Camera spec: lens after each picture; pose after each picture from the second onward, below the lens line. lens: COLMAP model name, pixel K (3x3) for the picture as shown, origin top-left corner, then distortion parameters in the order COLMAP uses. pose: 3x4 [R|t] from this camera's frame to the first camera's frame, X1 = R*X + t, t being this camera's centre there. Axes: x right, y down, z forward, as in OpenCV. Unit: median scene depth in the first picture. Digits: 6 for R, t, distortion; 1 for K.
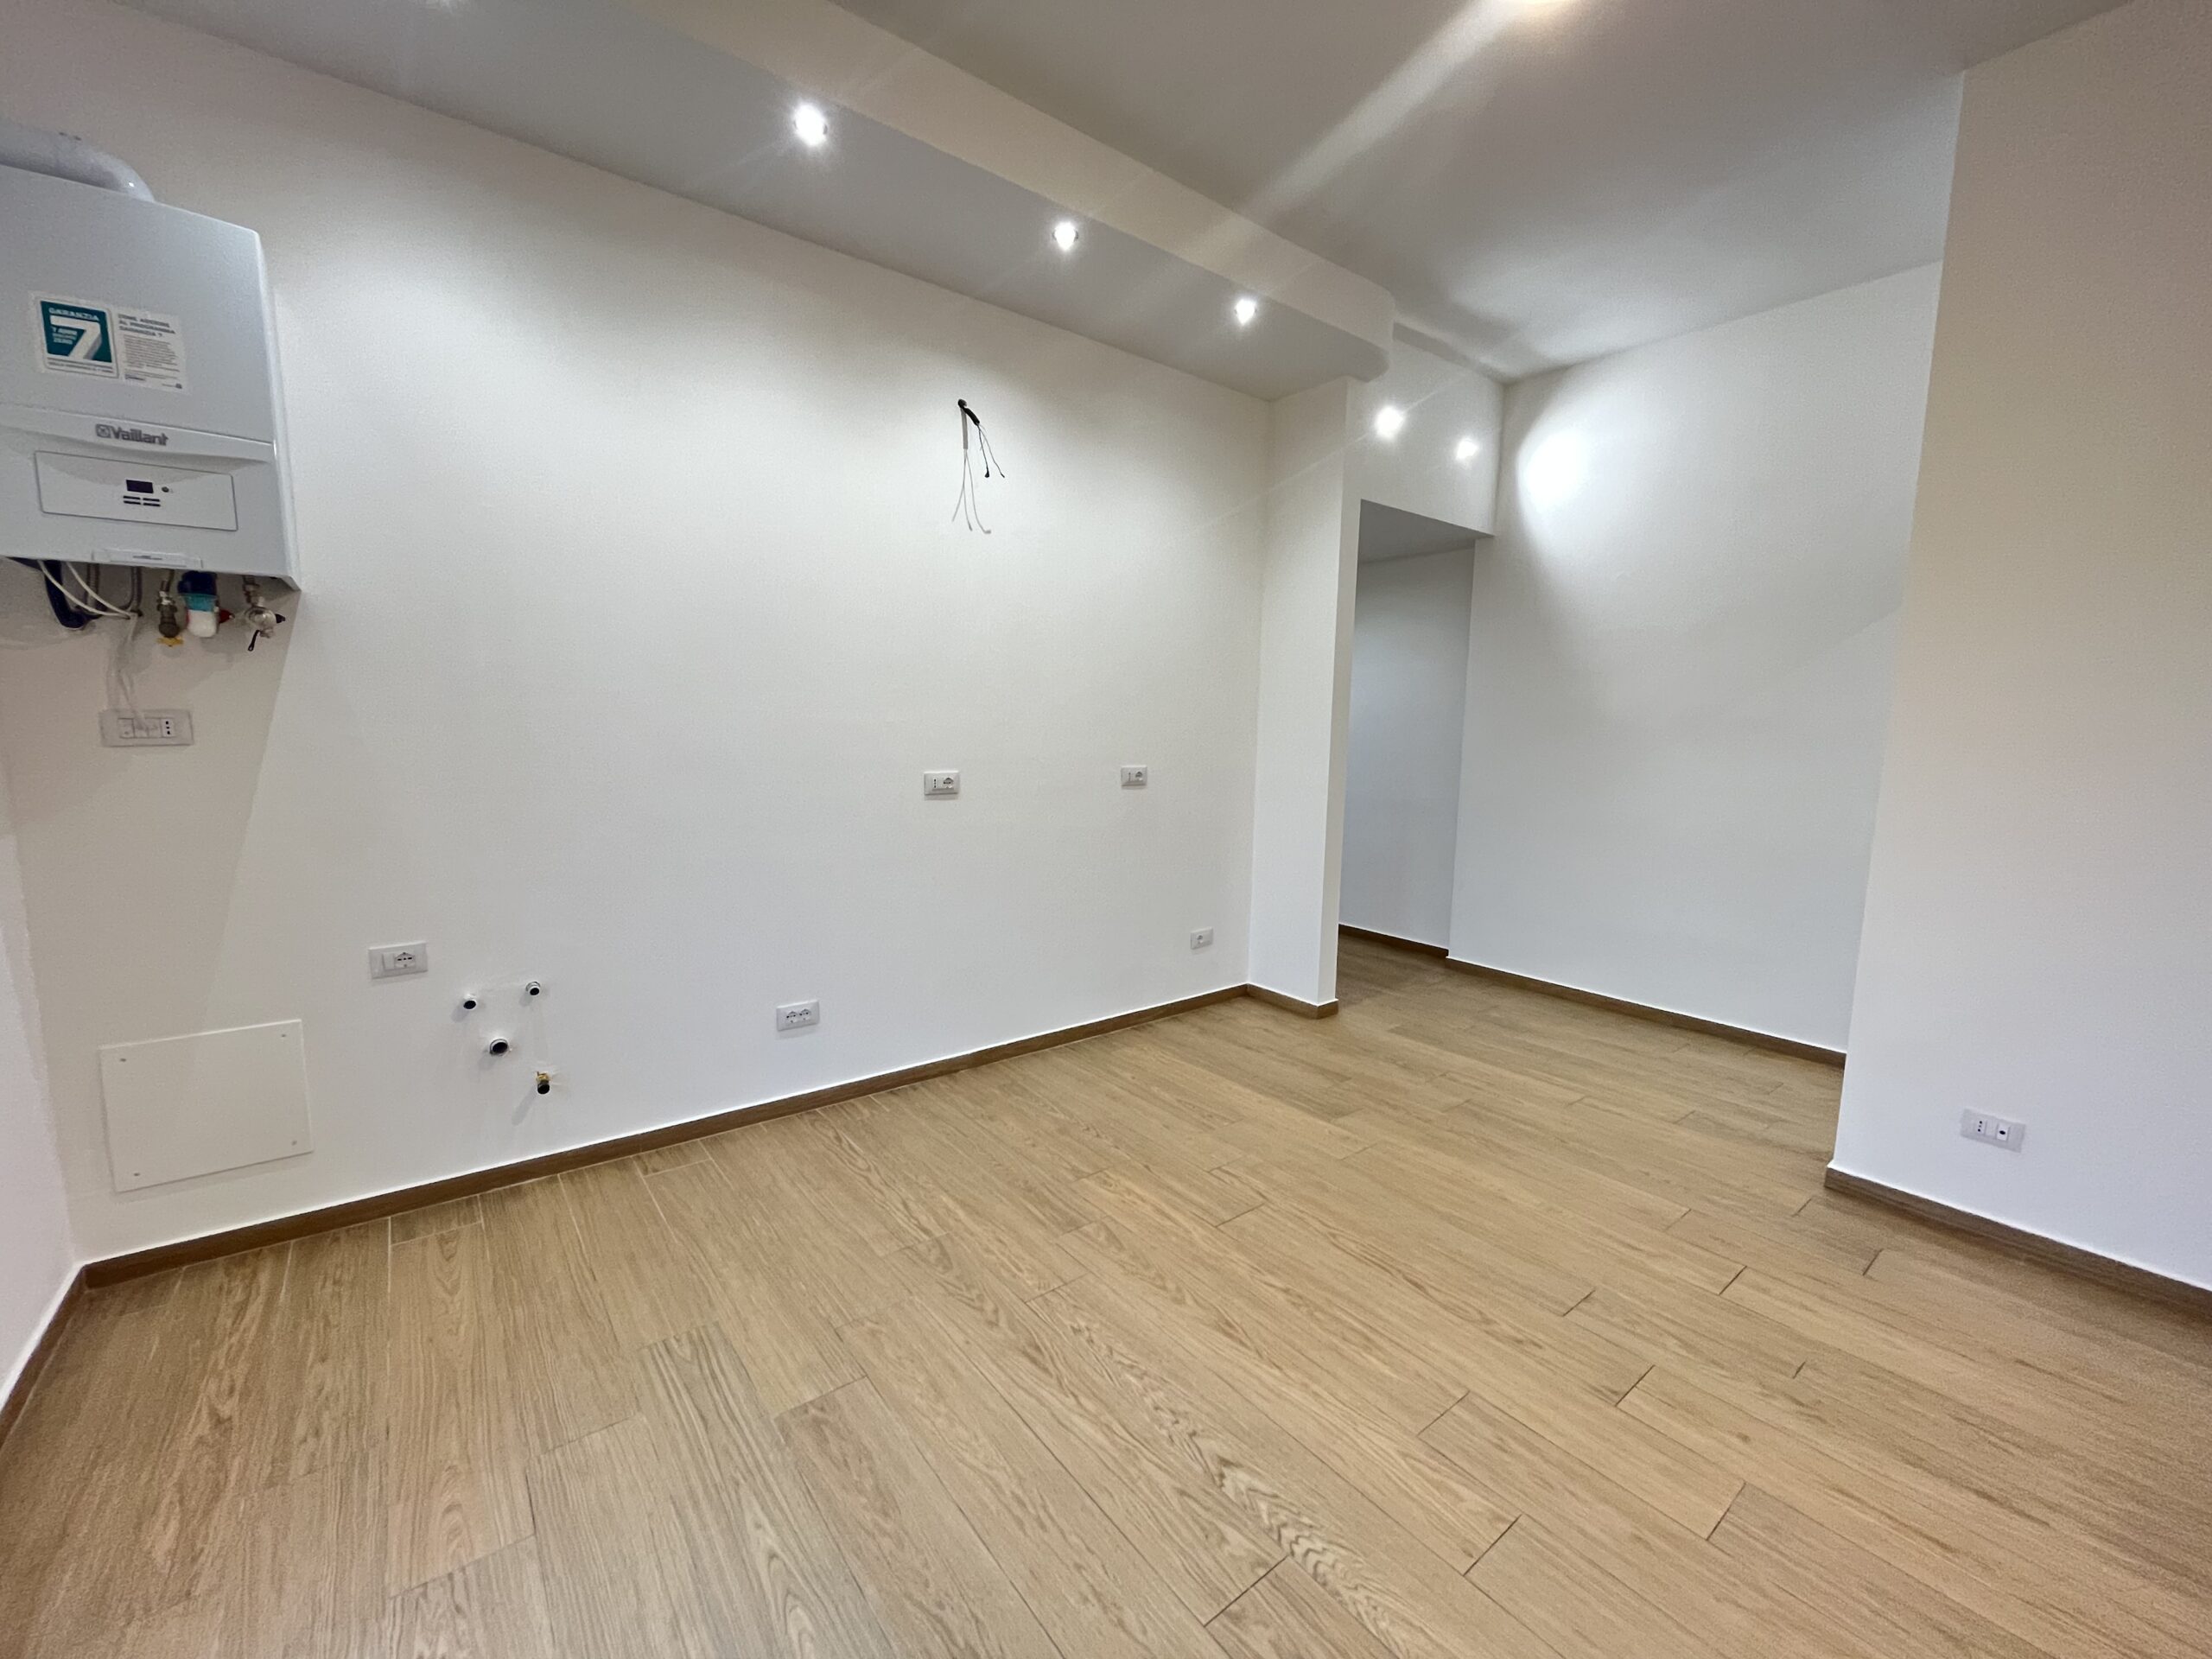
lens RADIAL K [[896.4, 0, 1107.0], [0, 896.4, 828.3], [0, 0, 1]] dist [-0.004012, -0.000041]
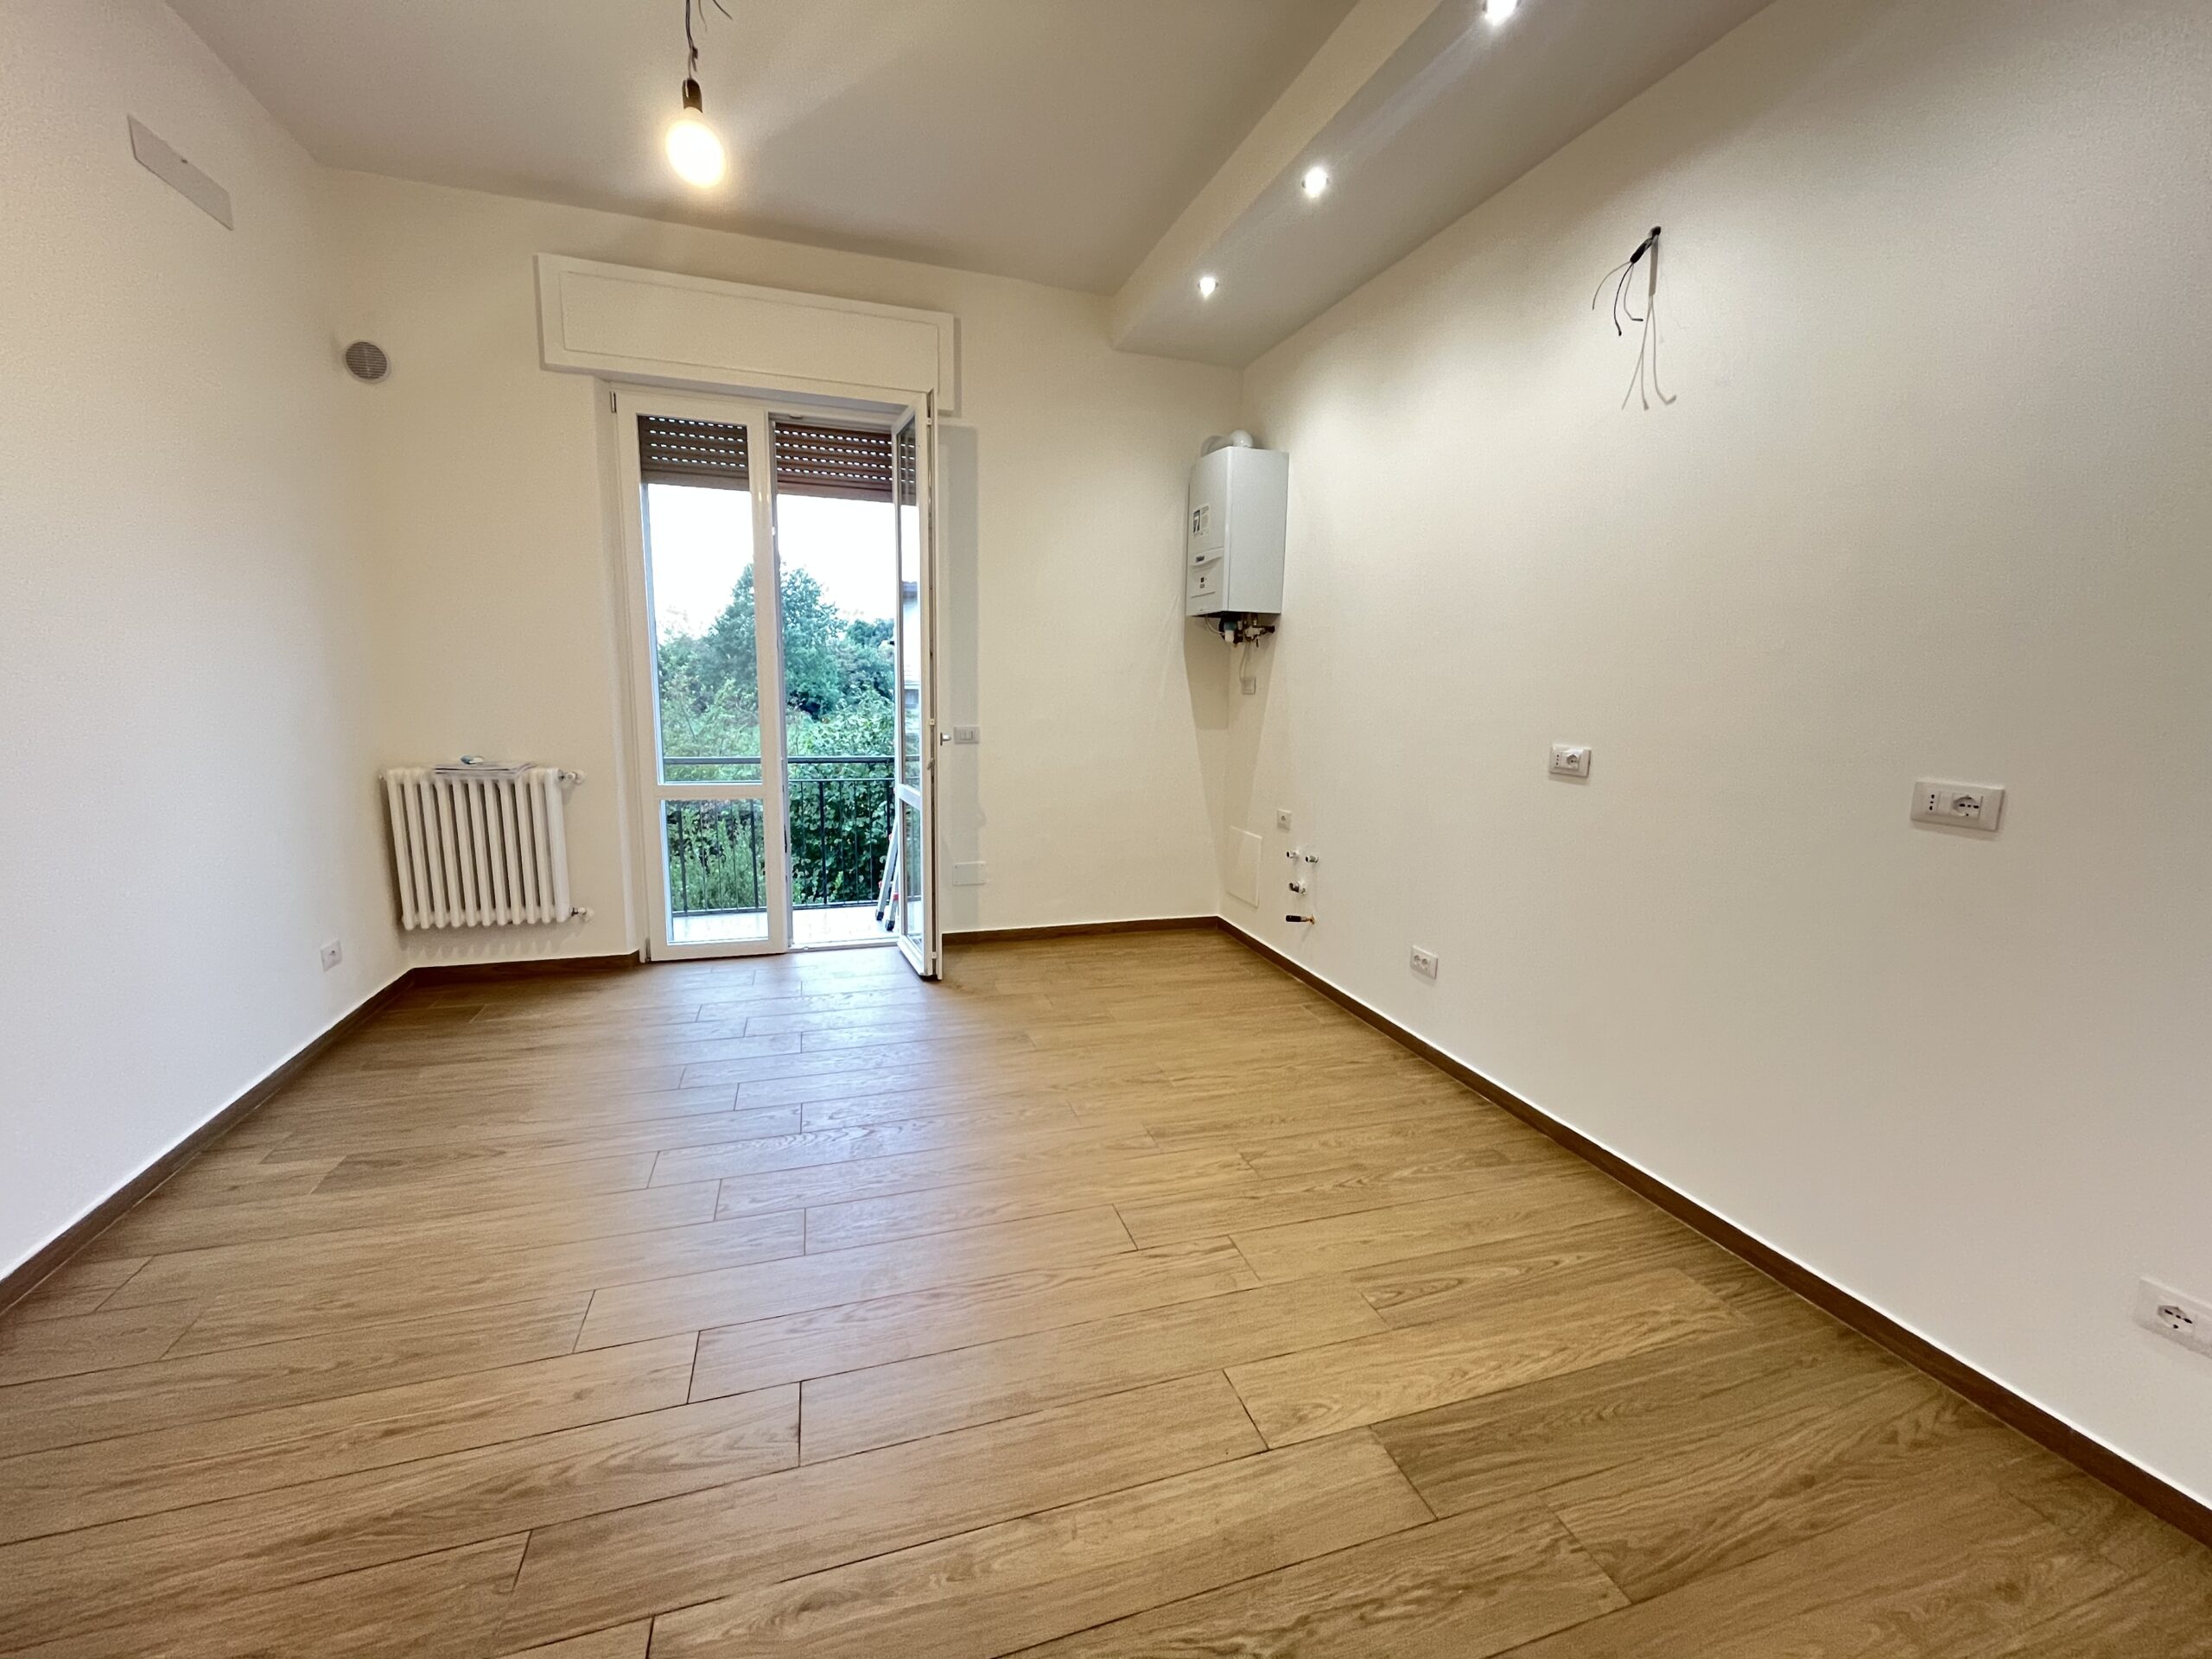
lens RADIAL K [[896.4, 0, 1107.1], [0, 896.4, 827.6], [0, 0, 1]] dist [-0.004012, -0.000041]
pose [[-0.345976, 0.127892, -0.929486, 1.022154], [-0.141555, 0.972211, 0.186461, -0.122490], [0.927504, 0.196084, -0.318258, 1.315128]]
